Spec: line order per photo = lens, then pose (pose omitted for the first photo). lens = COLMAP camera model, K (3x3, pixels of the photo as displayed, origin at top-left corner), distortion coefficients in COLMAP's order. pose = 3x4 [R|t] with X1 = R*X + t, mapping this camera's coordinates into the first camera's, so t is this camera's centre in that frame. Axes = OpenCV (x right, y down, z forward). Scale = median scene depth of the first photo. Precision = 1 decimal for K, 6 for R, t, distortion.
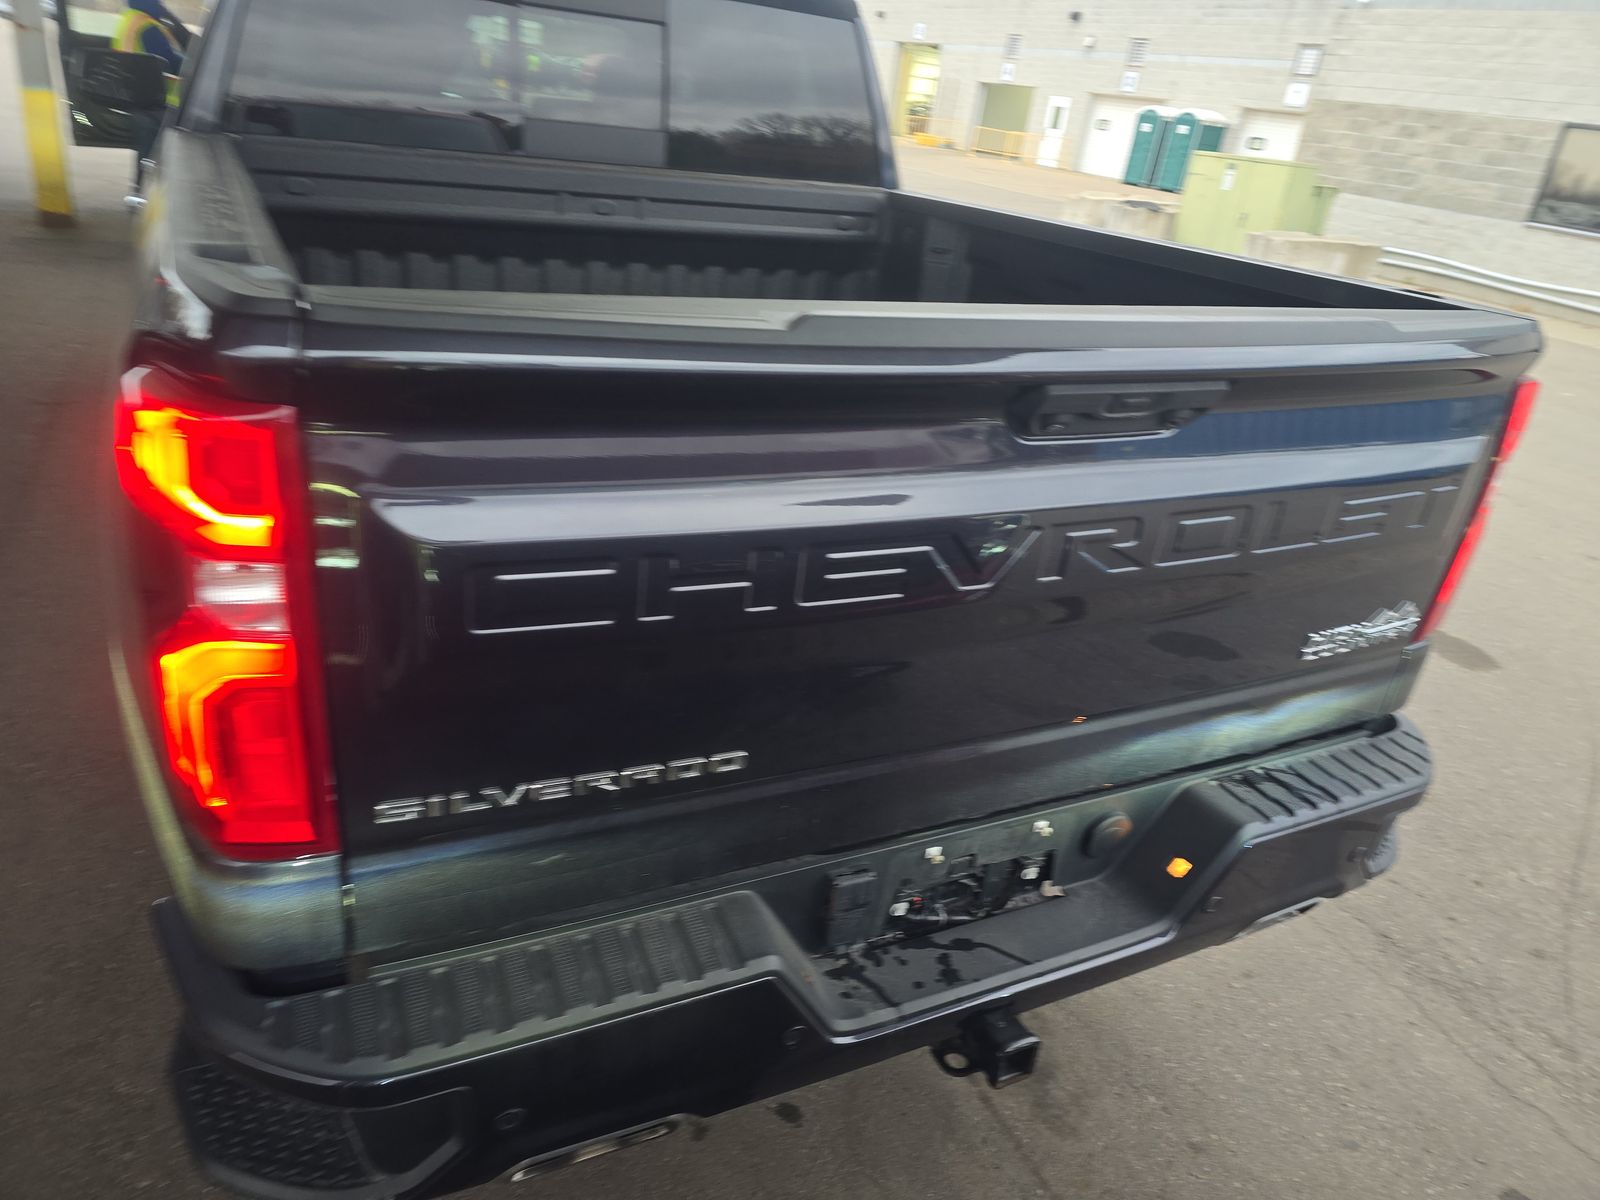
lens RADIAL K [[1089.4, 0, 806.5], [0, 1089.4, 599.9], [0, 0, 1]] dist [0.030441, -0.045417]
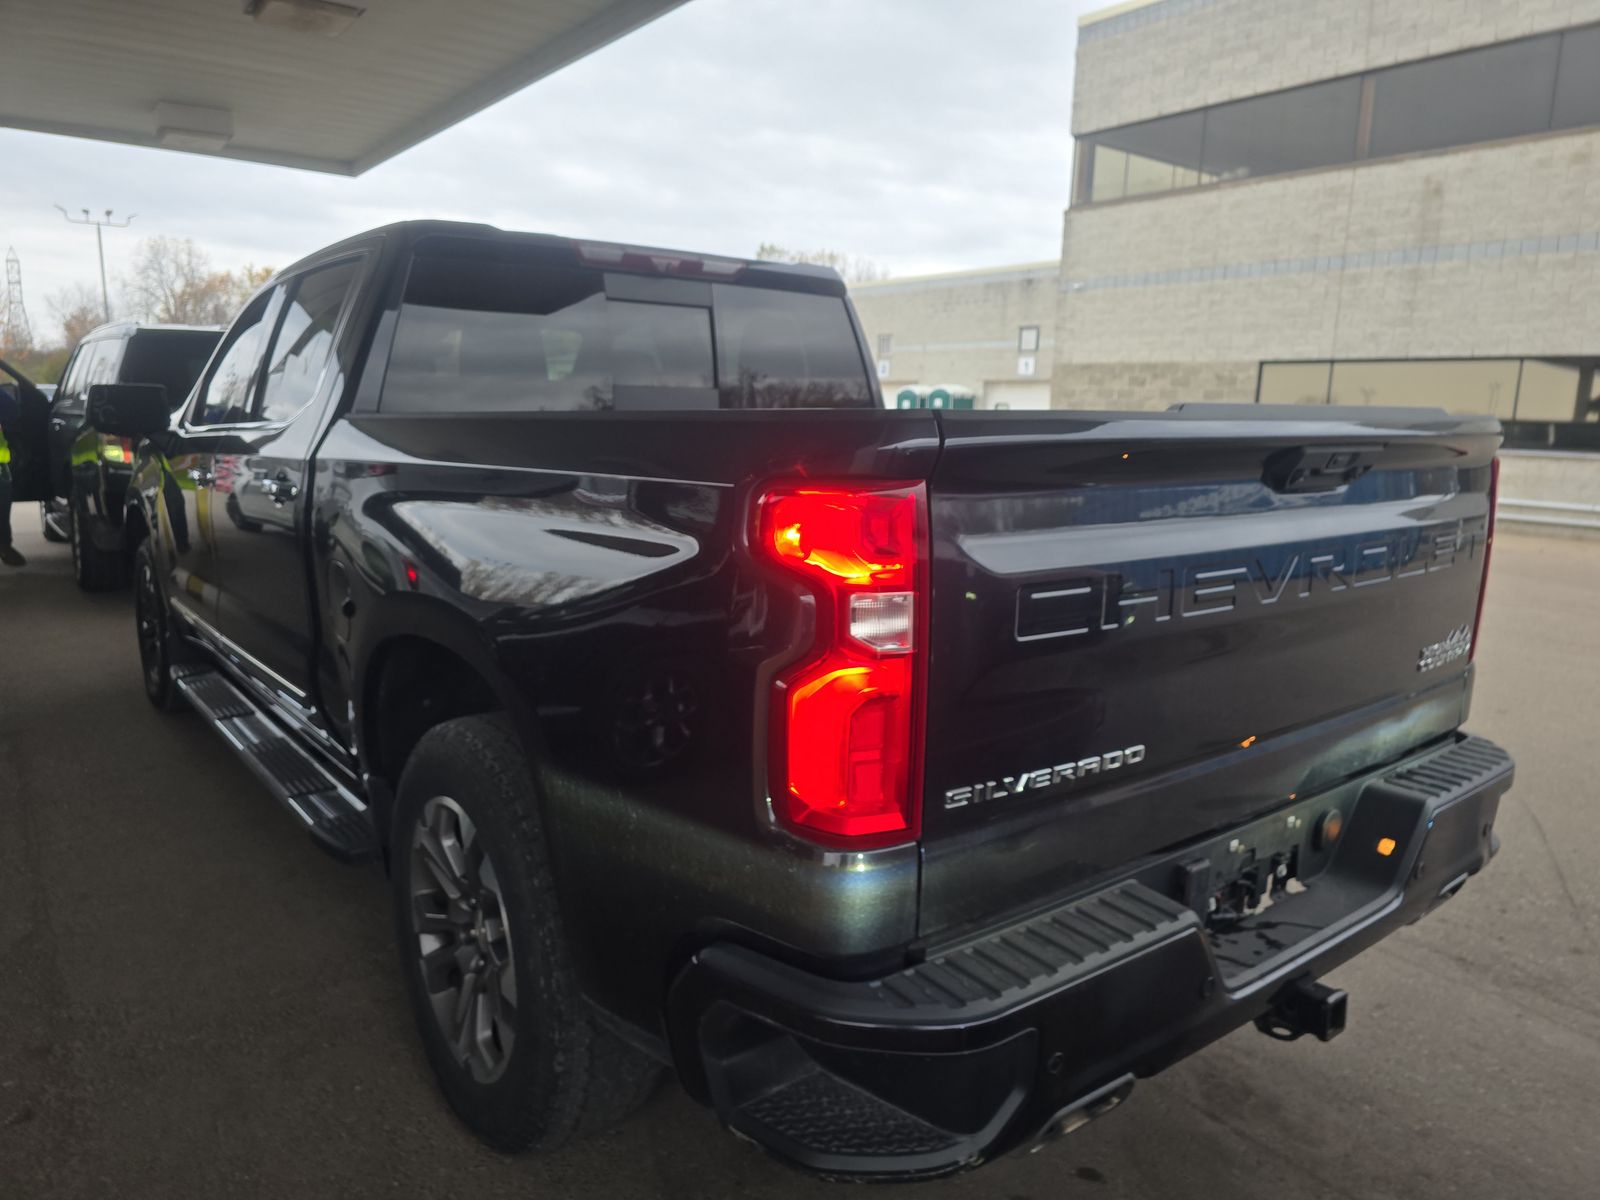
lens RADIAL K [[1089.4, 0, 796.9], [0, 1089.4, 590.2], [0, 0, 1]] dist [0.030441, -0.045417]
pose [[0.976132, -0.121857, 0.179772, -0.485667], [0.164161, 0.955935, -0.243393, 0.154354], [-0.142191, 0.267095, 0.953122, -0.163110]]
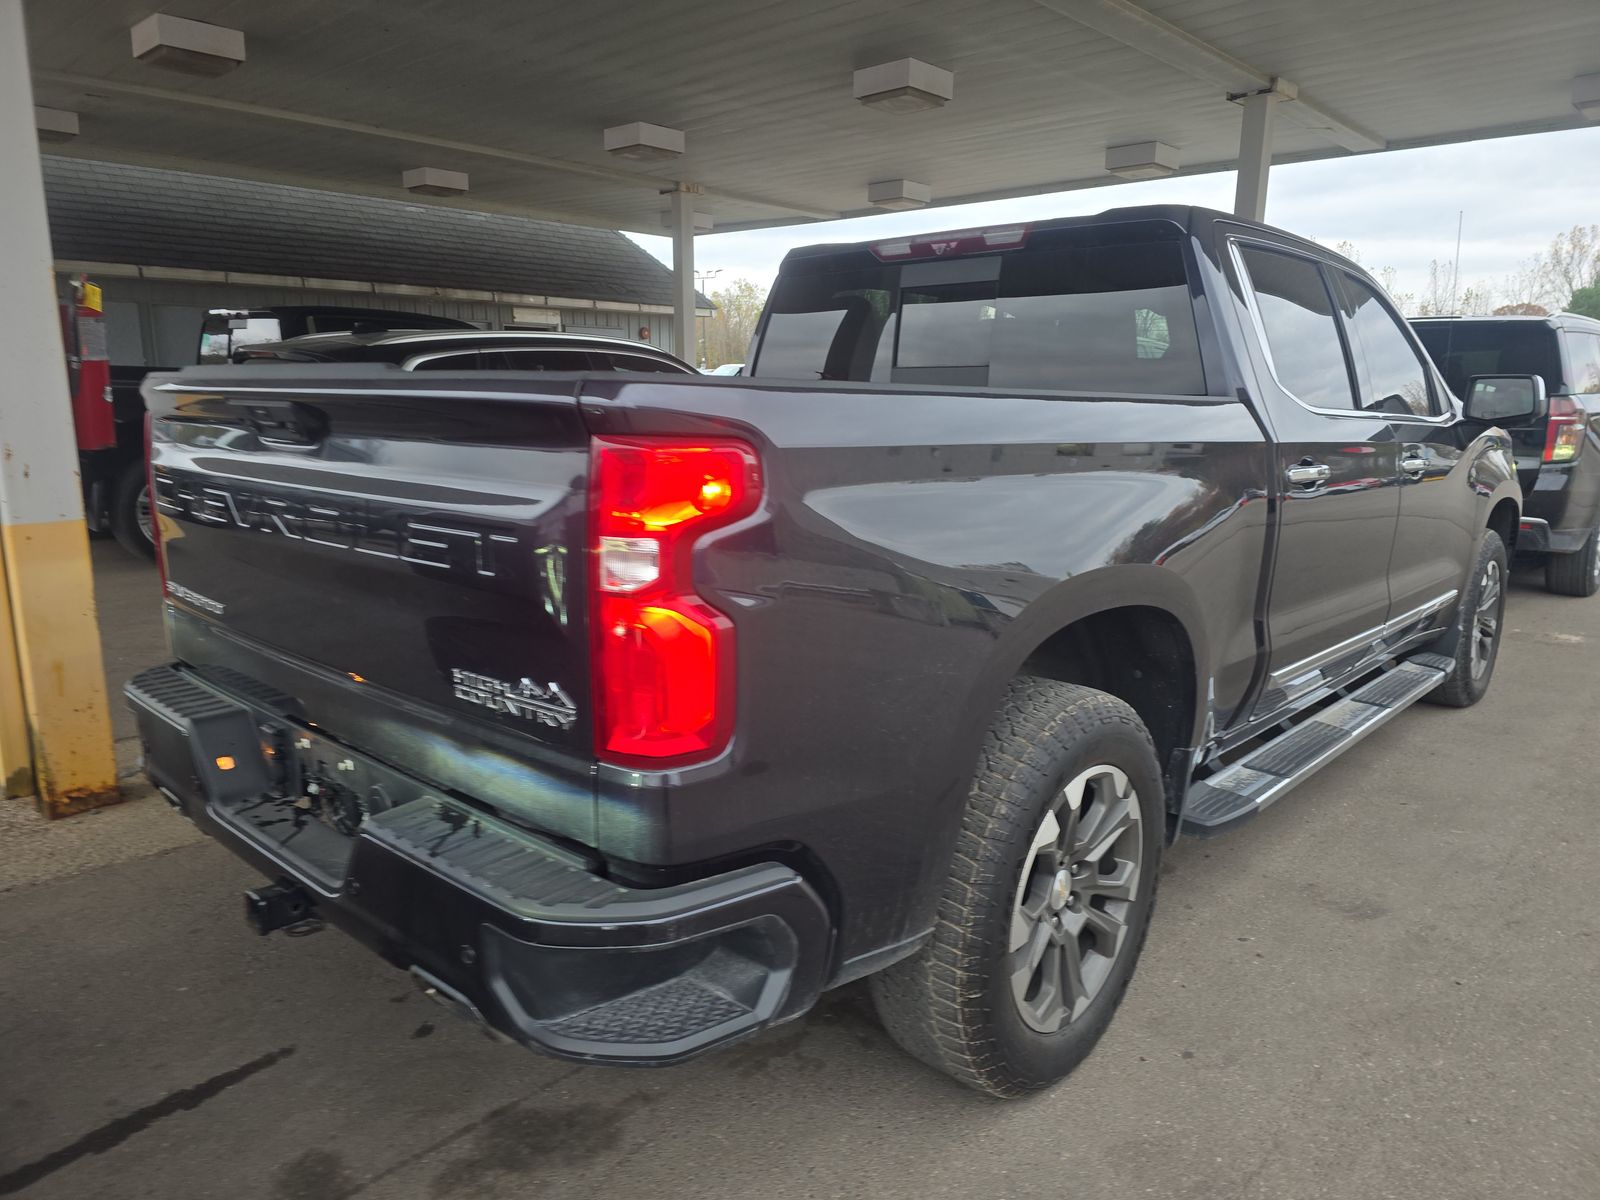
lens RADIAL K [[1089.4, 0, 805.0], [0, 1089.4, 596.1], [0, 0, 1]] dist [0.030441, -0.045417]
pose [[0.350945, 0.070790, -0.933717, 1.505677], [-0.371842, 0.925685, -0.069578, -0.086732], [0.859402, 0.371613, 0.351187, 0.872624]]
